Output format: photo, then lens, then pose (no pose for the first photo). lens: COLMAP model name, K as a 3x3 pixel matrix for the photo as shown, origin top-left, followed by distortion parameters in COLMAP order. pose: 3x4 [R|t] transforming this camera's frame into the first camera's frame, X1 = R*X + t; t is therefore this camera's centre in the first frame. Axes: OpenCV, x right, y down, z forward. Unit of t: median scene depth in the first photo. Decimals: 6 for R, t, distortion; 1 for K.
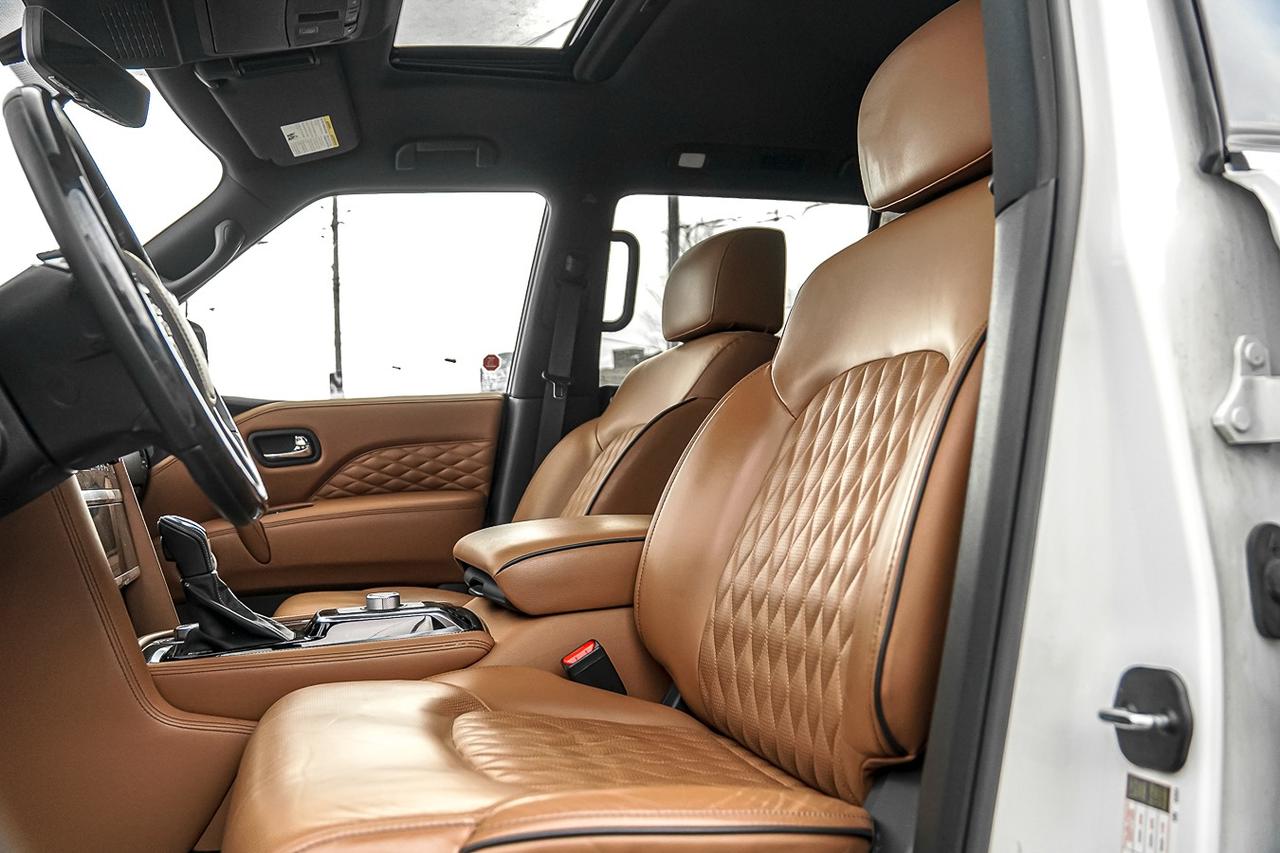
lens RADIAL K [[1007.5, 0, 626.9], [0, 1007.5, 431.7], [0, 0, 1]] dist [-0.146772, 0.135396]
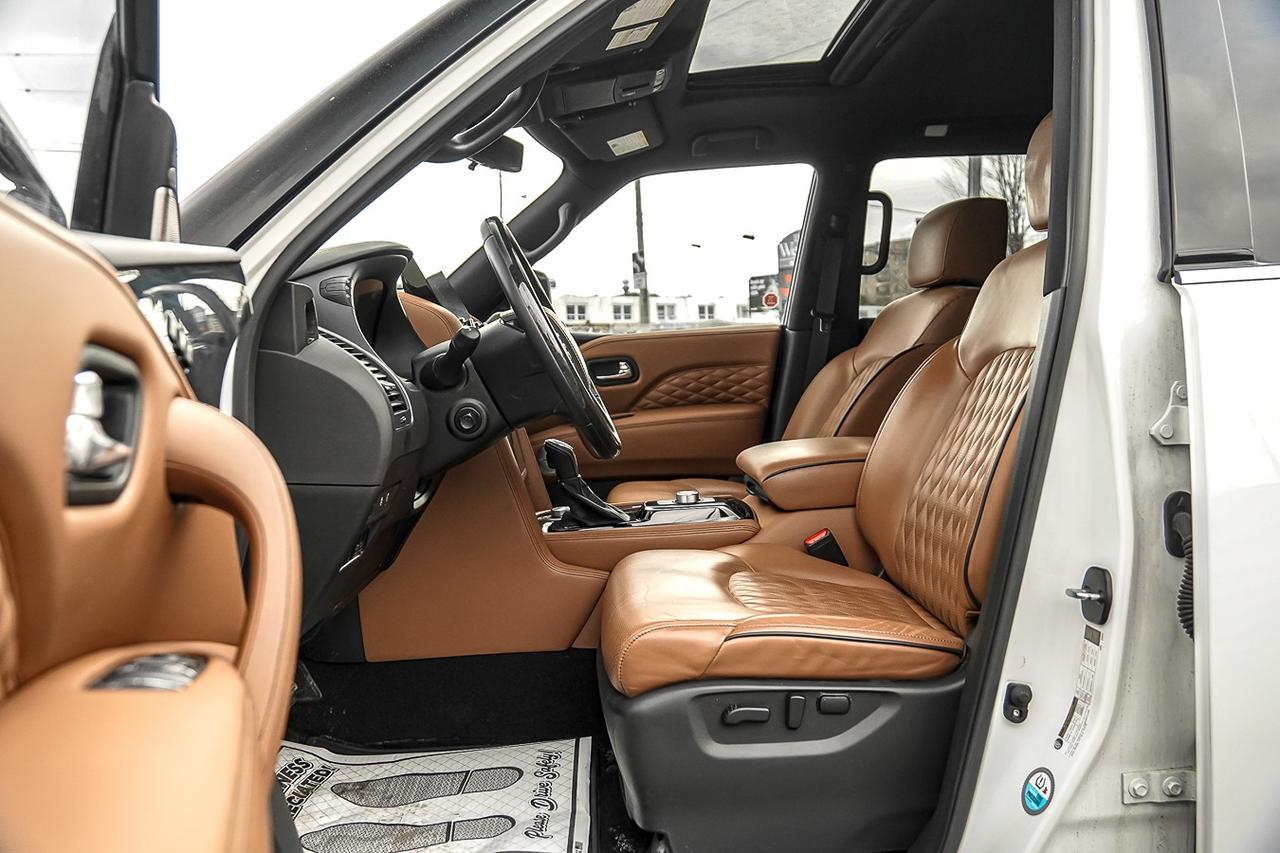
lens RADIAL K [[1007.5, 0, 626.9], [0, 1007.5, 431.7], [0, 0, 1]] dist [-0.146772, 0.135396]
pose [[0.956633, 0.023213, -0.290369, 0.099496], [0.013925, 0.992036, 0.125184, -0.111526], [0.290962, -0.123799, 0.948691, -0.425974]]
